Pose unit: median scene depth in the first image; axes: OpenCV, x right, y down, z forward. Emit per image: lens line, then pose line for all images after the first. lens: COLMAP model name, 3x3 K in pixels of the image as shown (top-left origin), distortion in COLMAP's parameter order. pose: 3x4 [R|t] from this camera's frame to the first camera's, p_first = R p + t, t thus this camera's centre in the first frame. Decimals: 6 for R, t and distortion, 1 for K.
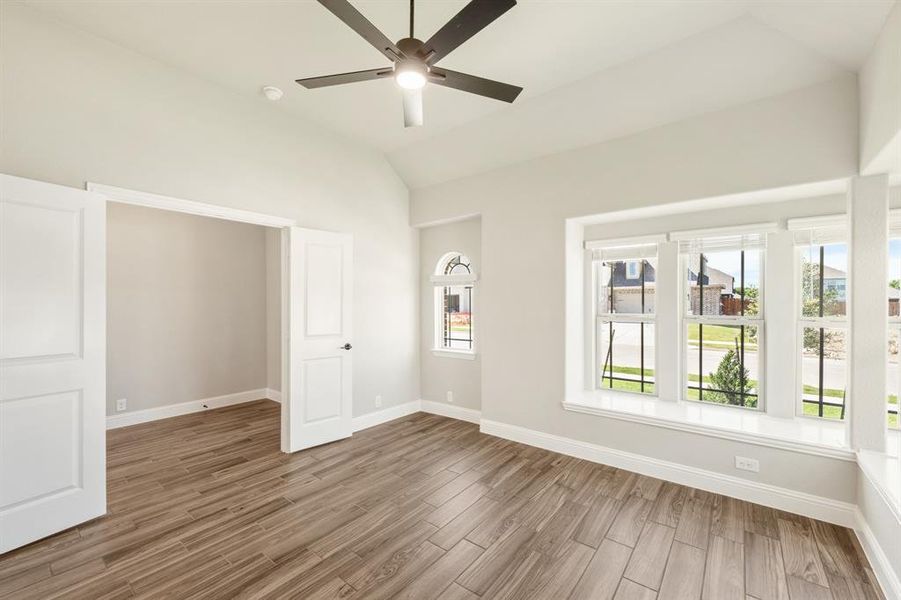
lens RADIAL K [[373.4, 0, 450.7], [0, 373.4, 300.0], [0, 0, 1]] dist [0.012533, 0.000119]
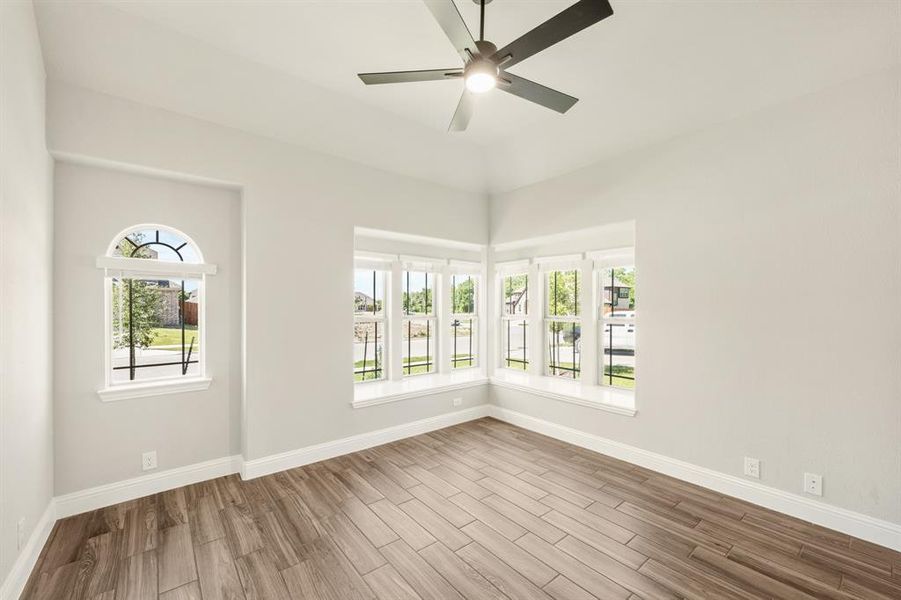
lens RADIAL K [[373.4, 0, 443.4], [0, 373.4, 308.0], [0, 0, 1]] dist [0.012533, 0.000119]
pose [[0.212989, -0.003664, 0.977048, -0.667602], [-0.010800, 0.999923, 0.006104, 0.001870], [-0.976995, -0.011852, 0.212933, 0.544987]]
